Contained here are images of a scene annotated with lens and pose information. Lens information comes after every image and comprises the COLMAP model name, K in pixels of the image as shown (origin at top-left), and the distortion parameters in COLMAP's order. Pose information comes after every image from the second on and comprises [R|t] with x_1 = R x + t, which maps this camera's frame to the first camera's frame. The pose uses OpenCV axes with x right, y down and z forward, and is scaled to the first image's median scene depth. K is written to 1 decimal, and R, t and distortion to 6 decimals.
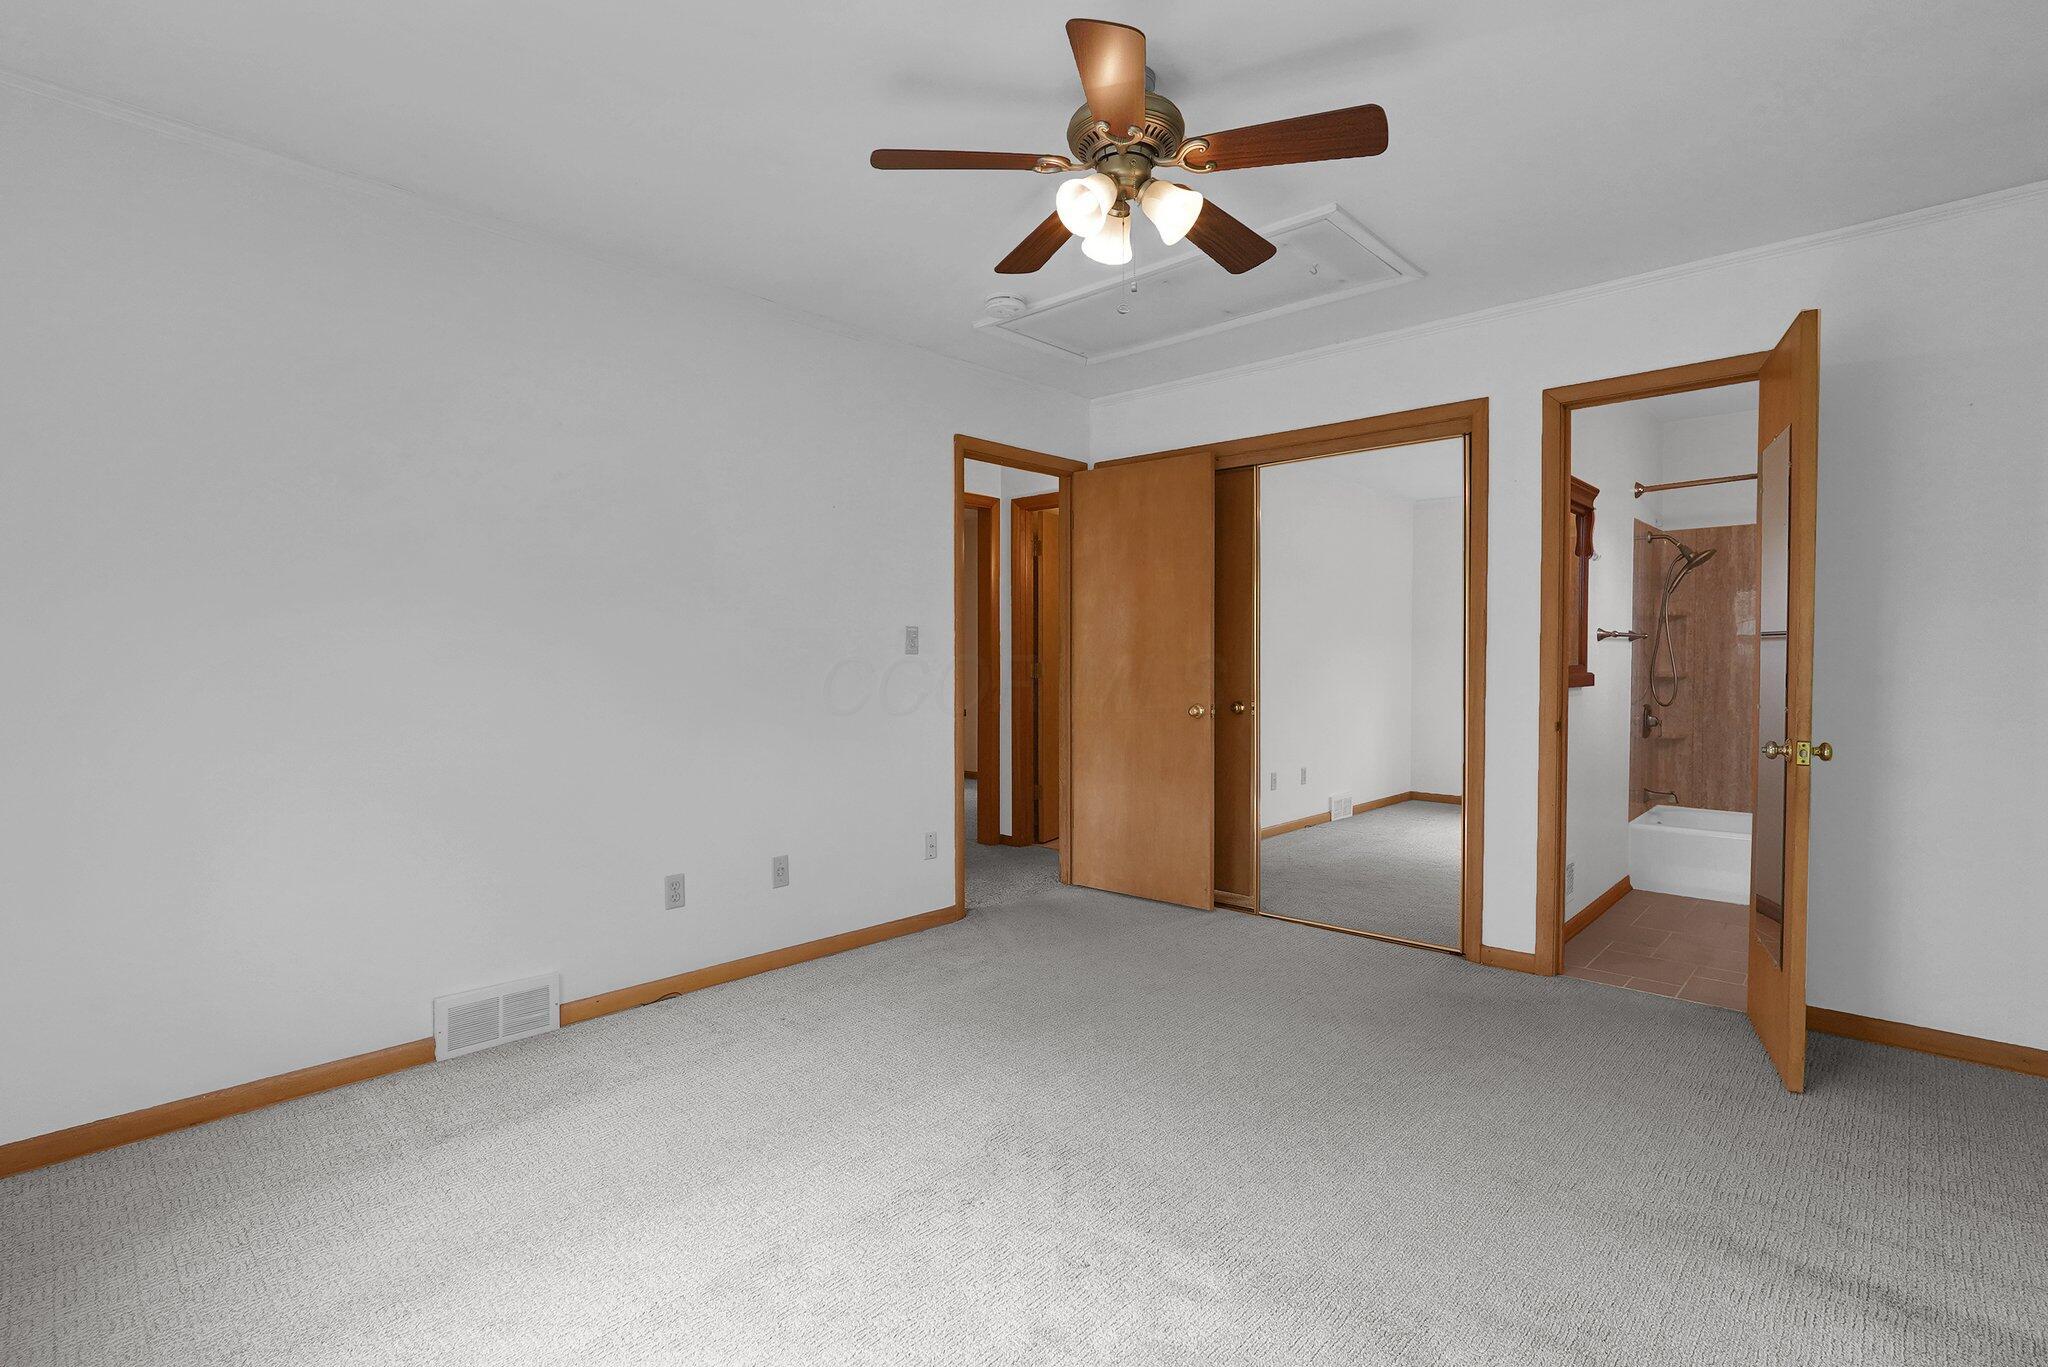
lens RADIAL K [[963.8, 0, 1029.2], [0, 963.8, 678.6], [0, 0, 1]] dist [-0.001198, 0.000849]
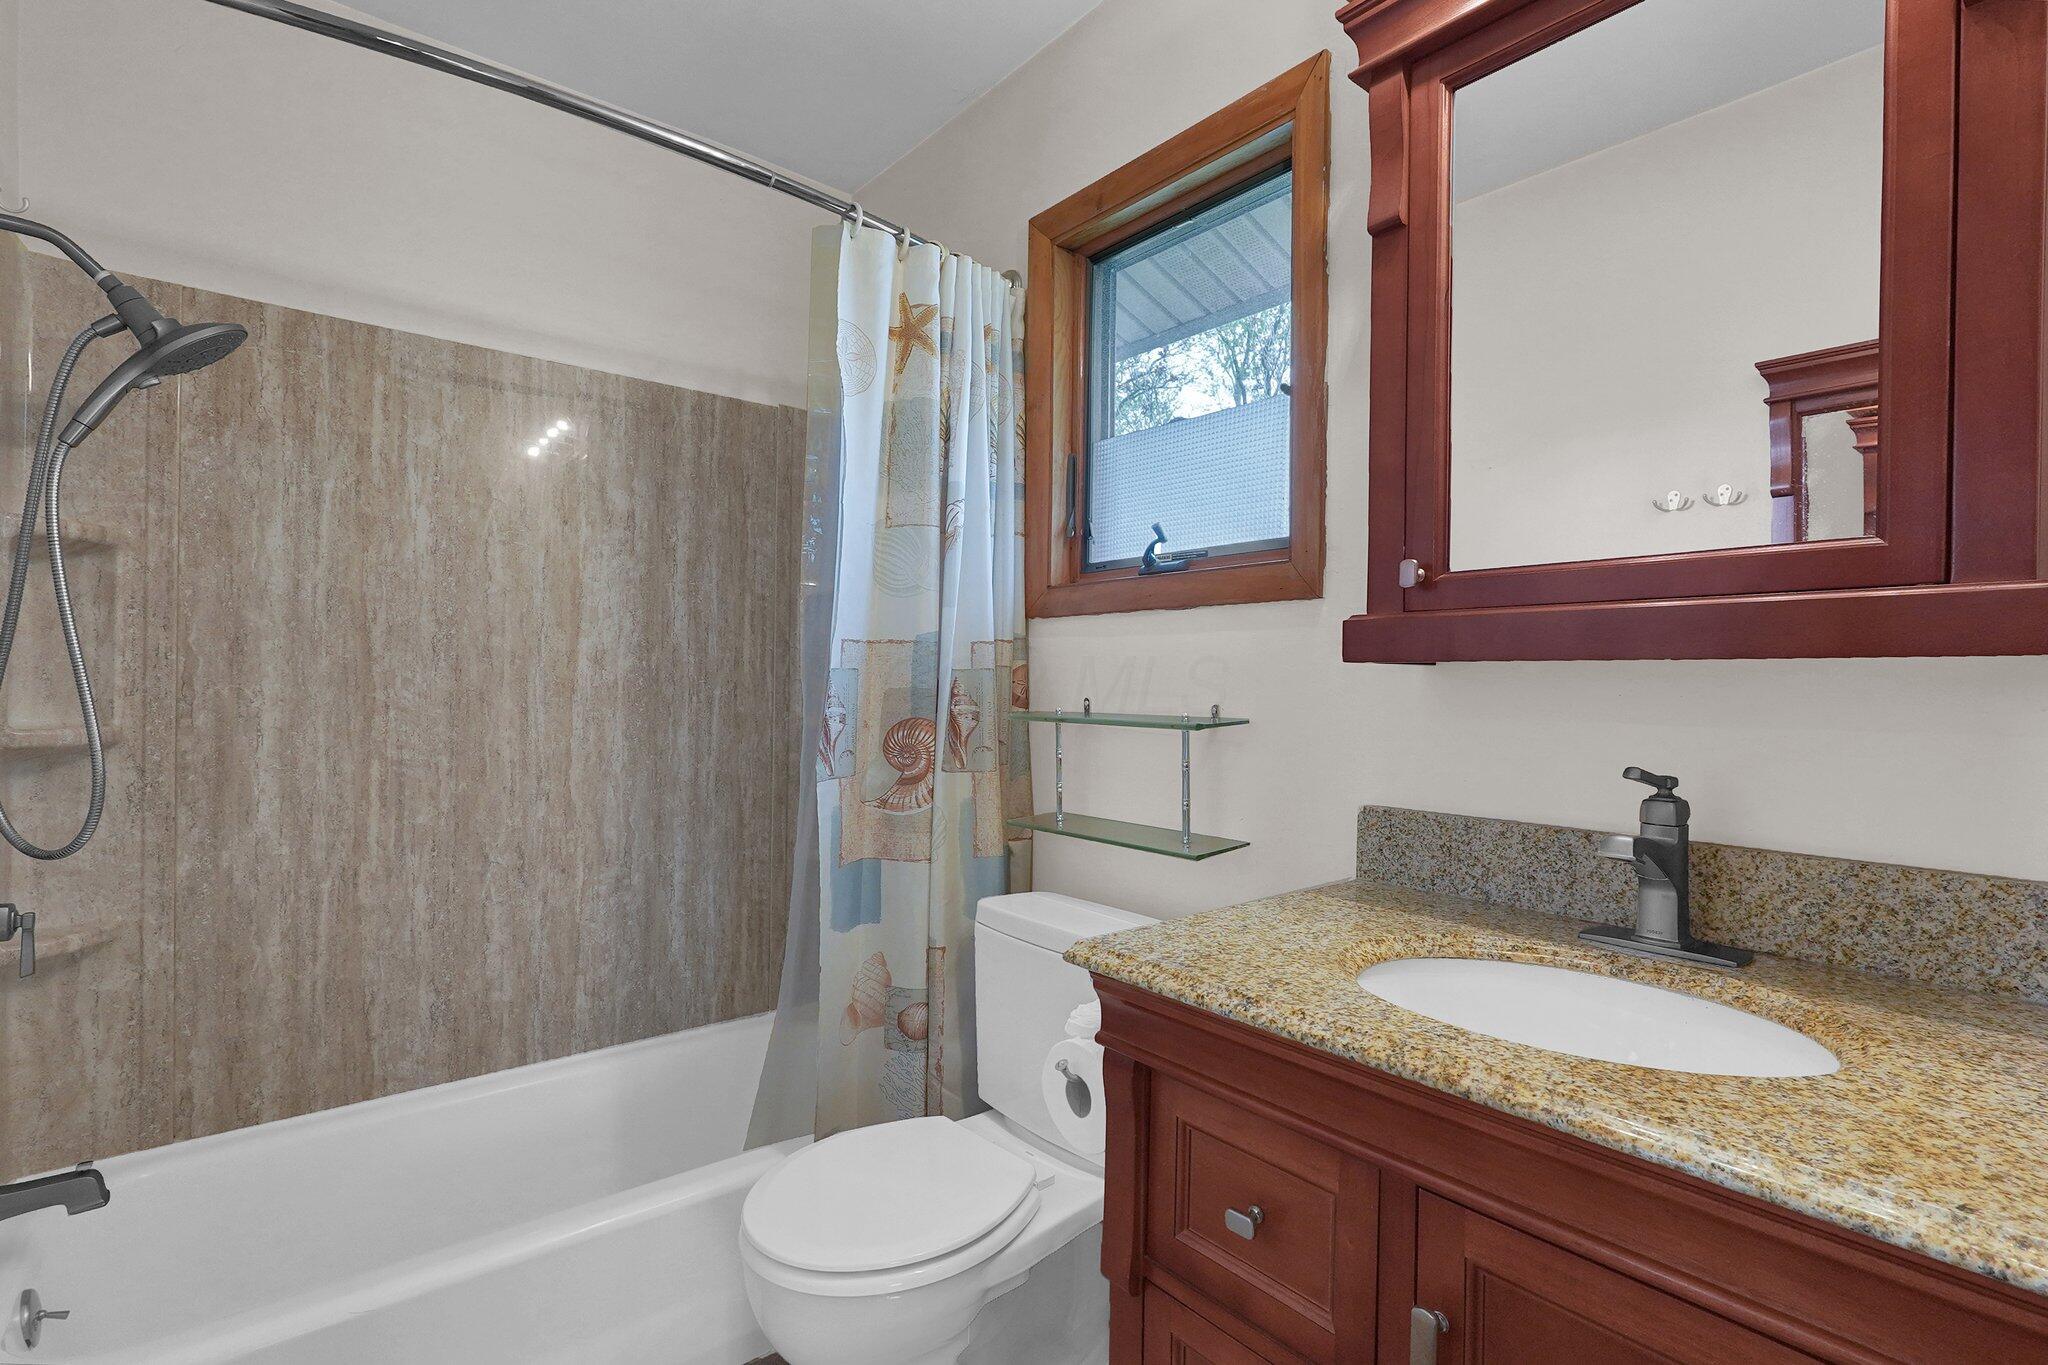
lens RADIAL K [[963.8, 0, 1029.2], [0, 963.8, 677.6], [0, 0, 1]] dist [-0.001198, 0.000849]
pose [[0.134061, -0.003495, 0.990967, 0.419642], [0.014966, 0.999887, 0.001502, -0.019408], [-0.990860, 0.014630, 0.134099, 0.676204]]
